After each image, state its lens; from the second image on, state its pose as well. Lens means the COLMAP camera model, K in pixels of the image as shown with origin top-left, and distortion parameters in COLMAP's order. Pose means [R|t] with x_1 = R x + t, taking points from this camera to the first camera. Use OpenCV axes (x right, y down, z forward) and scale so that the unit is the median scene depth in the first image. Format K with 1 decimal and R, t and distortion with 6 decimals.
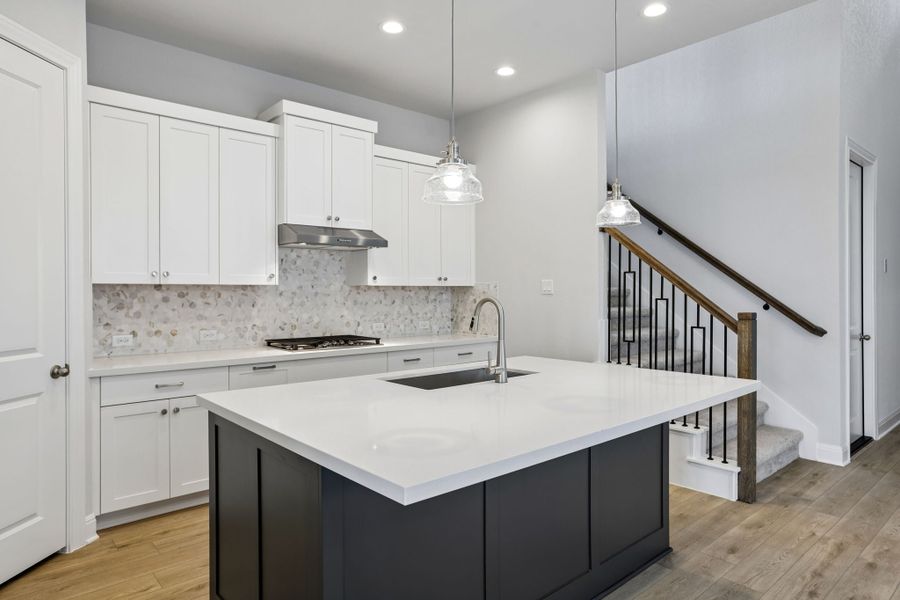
lens RADIAL K [[533.8, 0, 479.9], [0, 533.8, 296.4], [0, 0, 1]] dist [-0.033294, 0.000186]
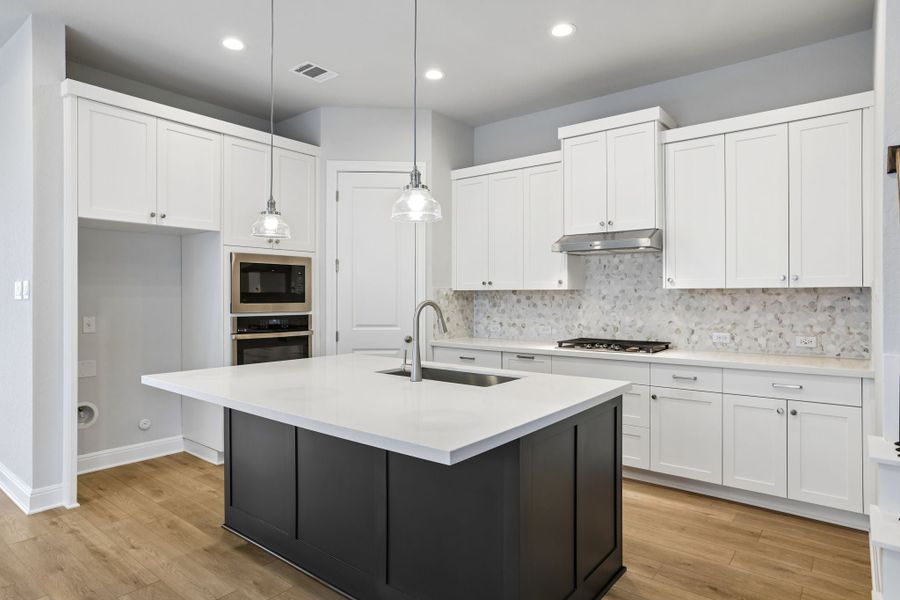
lens RADIAL K [[533.8, 0, 479.9], [0, 533.8, 296.4], [0, 0, 1]] dist [-0.033294, 0.000186]
pose [[0.185192, 0.002436, -0.982699, 0.642649], [-0.009444, 0.999955, 0.000699, -0.005217], [0.982657, 0.009151, 0.185207, 0.545903]]
